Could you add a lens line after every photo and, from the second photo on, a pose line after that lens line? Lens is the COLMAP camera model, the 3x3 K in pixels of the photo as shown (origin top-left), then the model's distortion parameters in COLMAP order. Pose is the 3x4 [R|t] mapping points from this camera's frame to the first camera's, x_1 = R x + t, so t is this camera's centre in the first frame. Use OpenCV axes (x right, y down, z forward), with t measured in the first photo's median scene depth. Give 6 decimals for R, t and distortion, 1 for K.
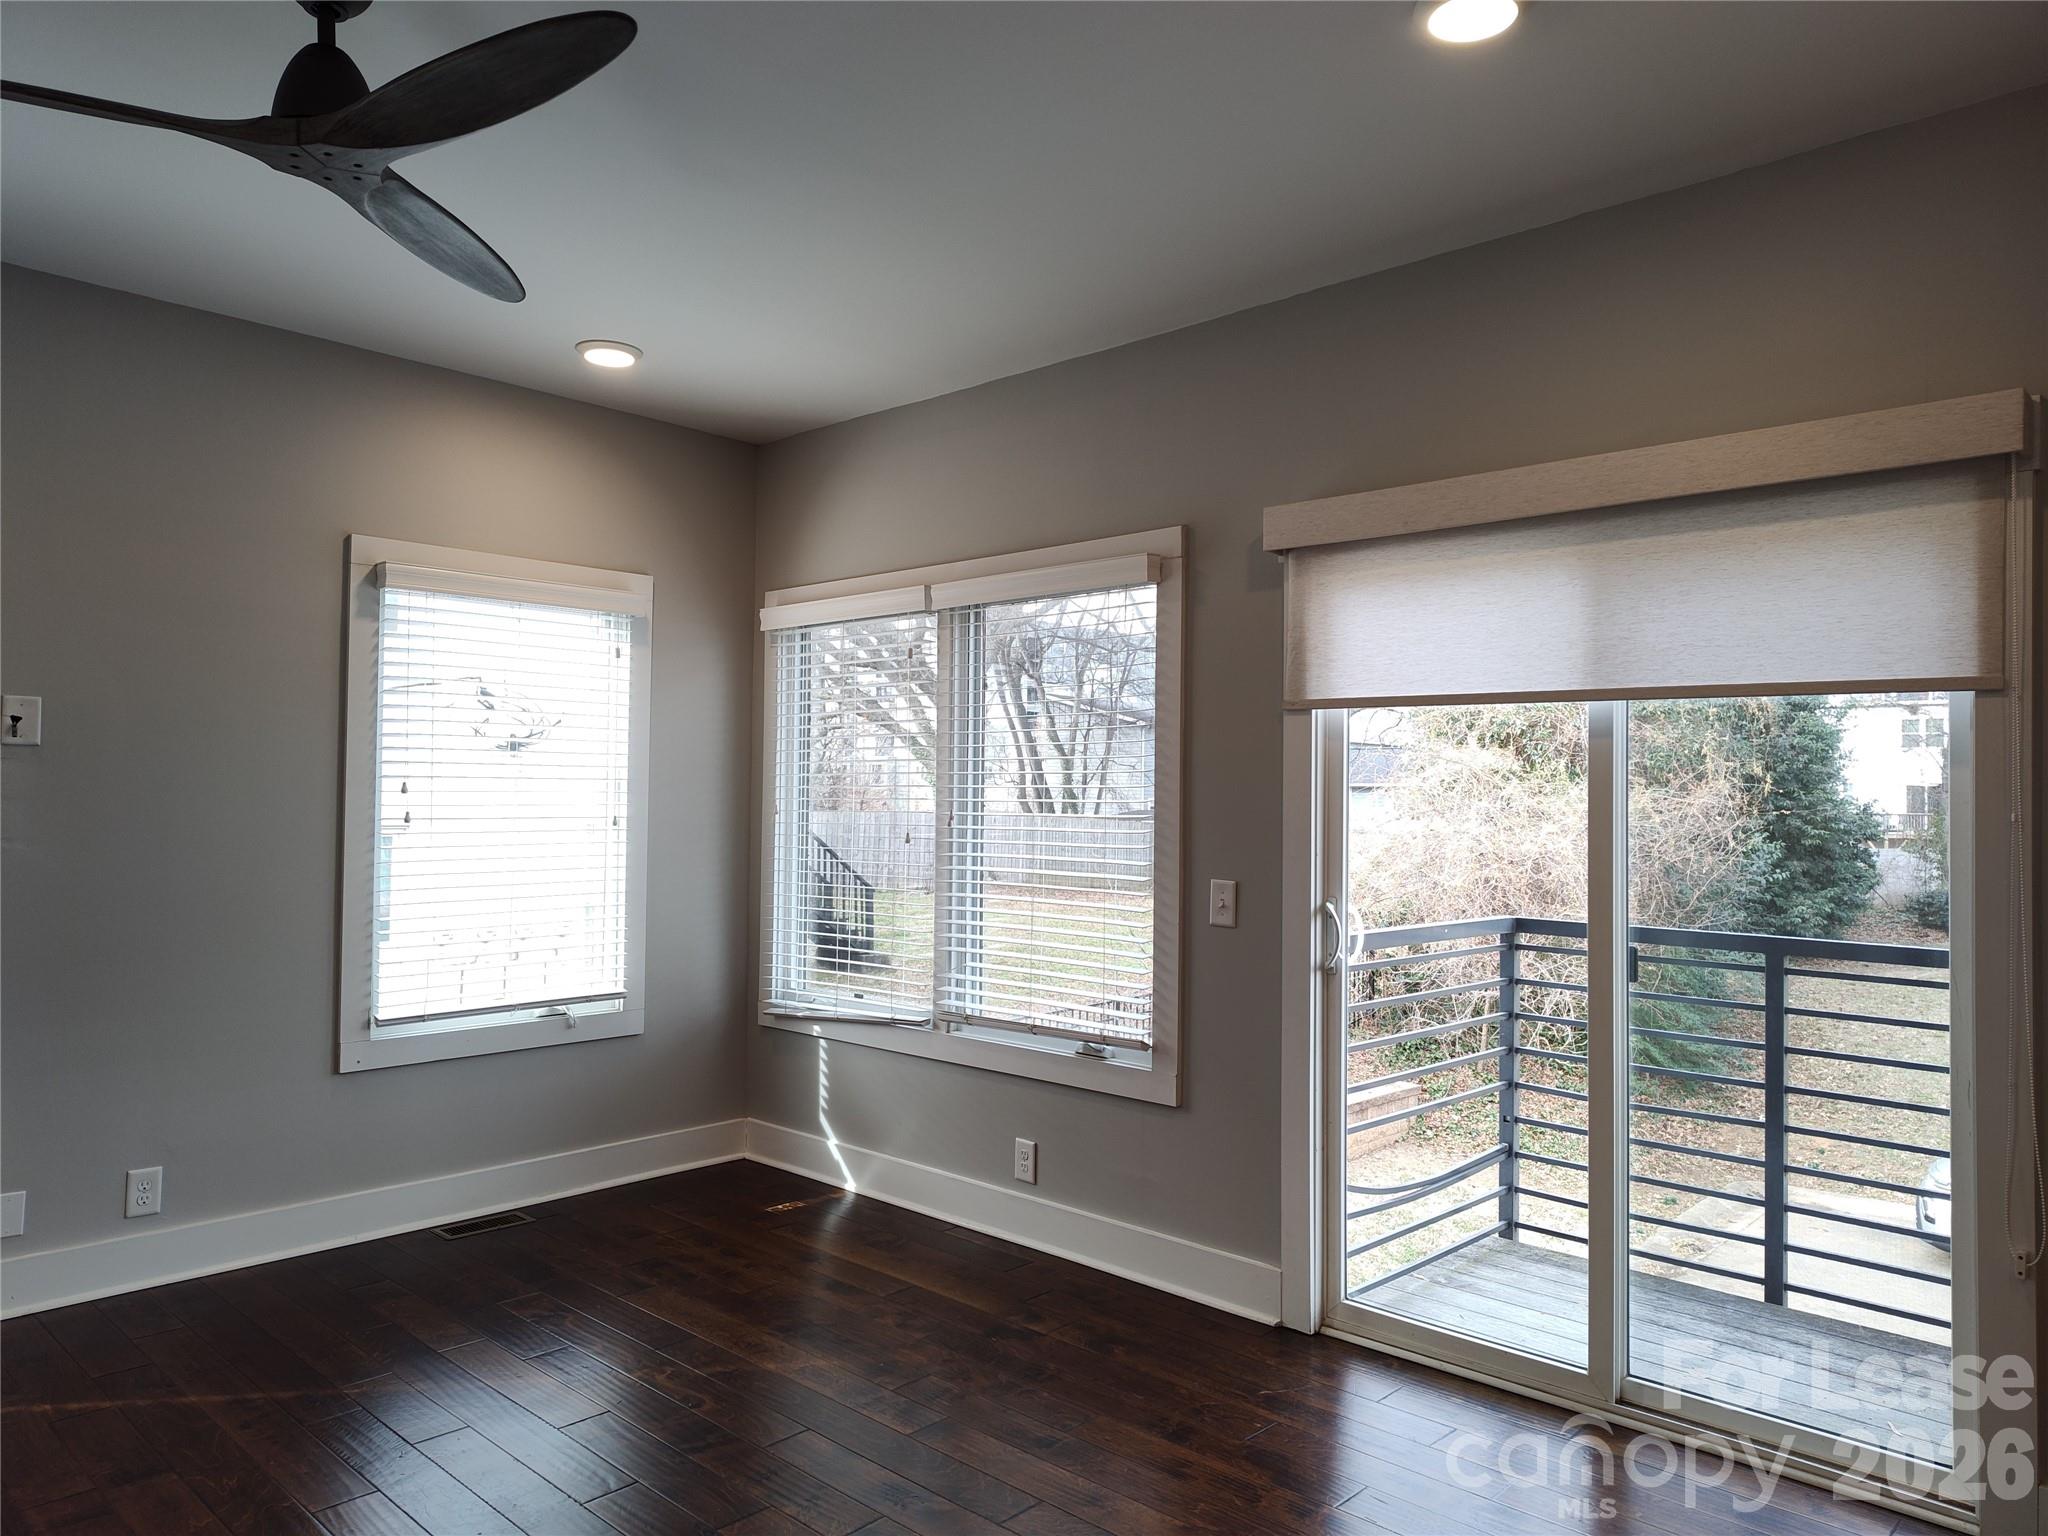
lens RADIAL K [[1406.4, 0, 1022.1], [0, 1406.4, 775.4], [0, 0, 1]] dist [0.079463, -0.048360]
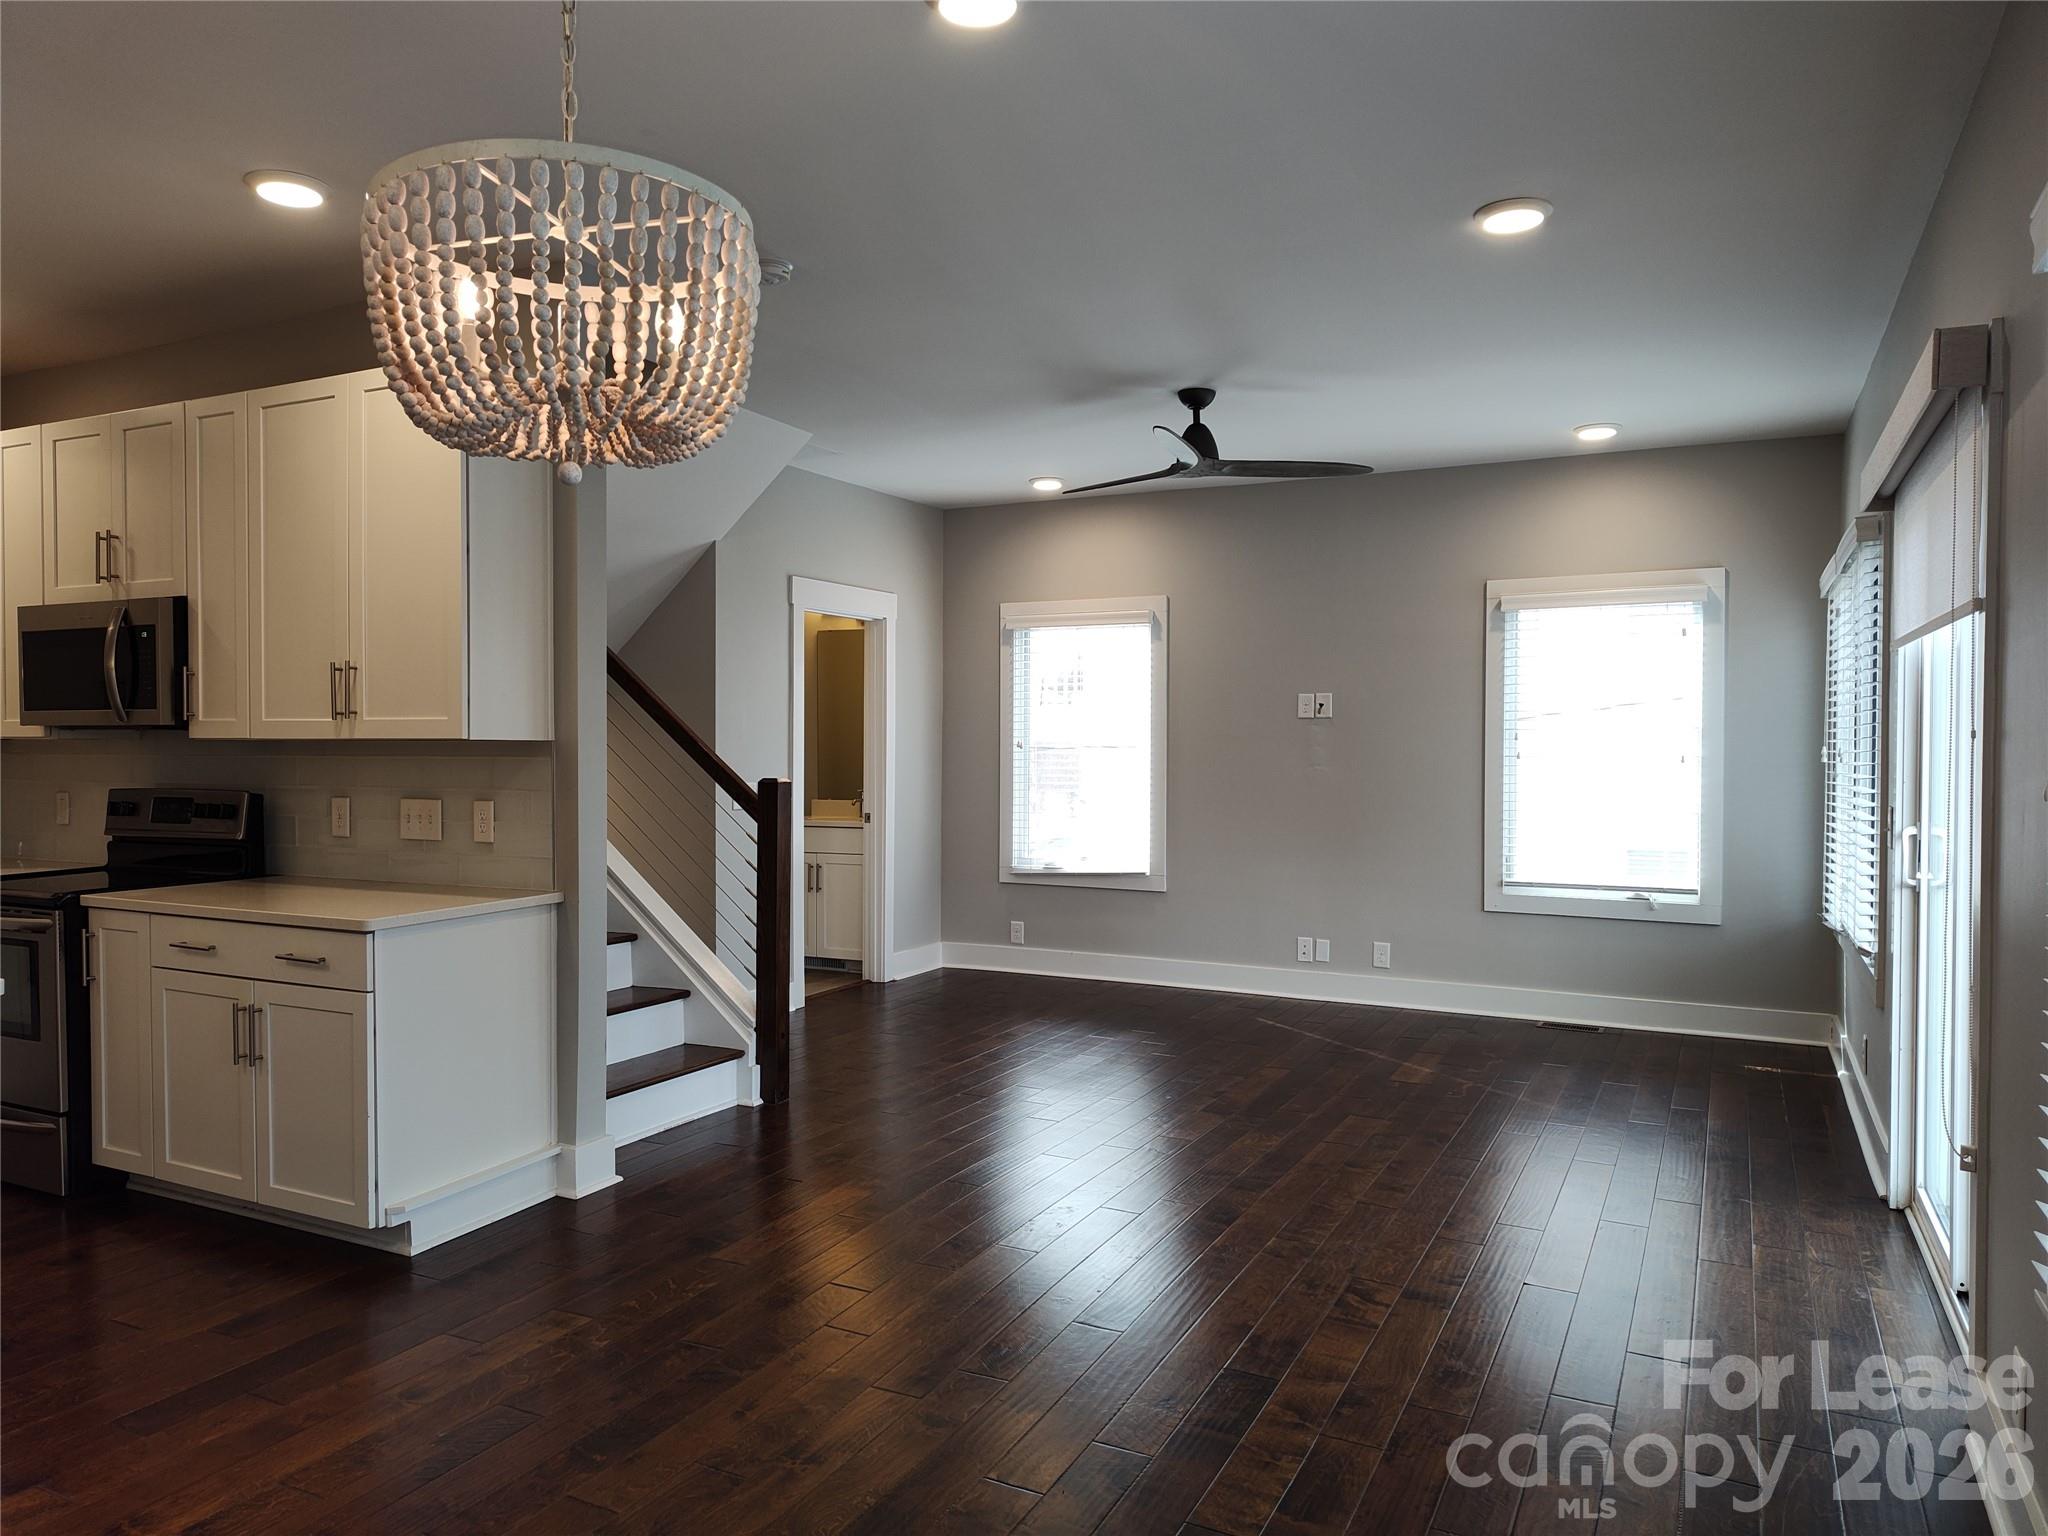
lens RADIAL K [[1406.4, 0, 1032.3], [0, 1406.4, 766.8], [0, 0, 1]] dist [0.079463, -0.048360]
pose [[0.311308, 0.003582, -0.950302, 0.811881], [0.019191, 0.999765, 0.010056, 0.014781], [0.950115, -0.021368, 0.311166, 0.005813]]
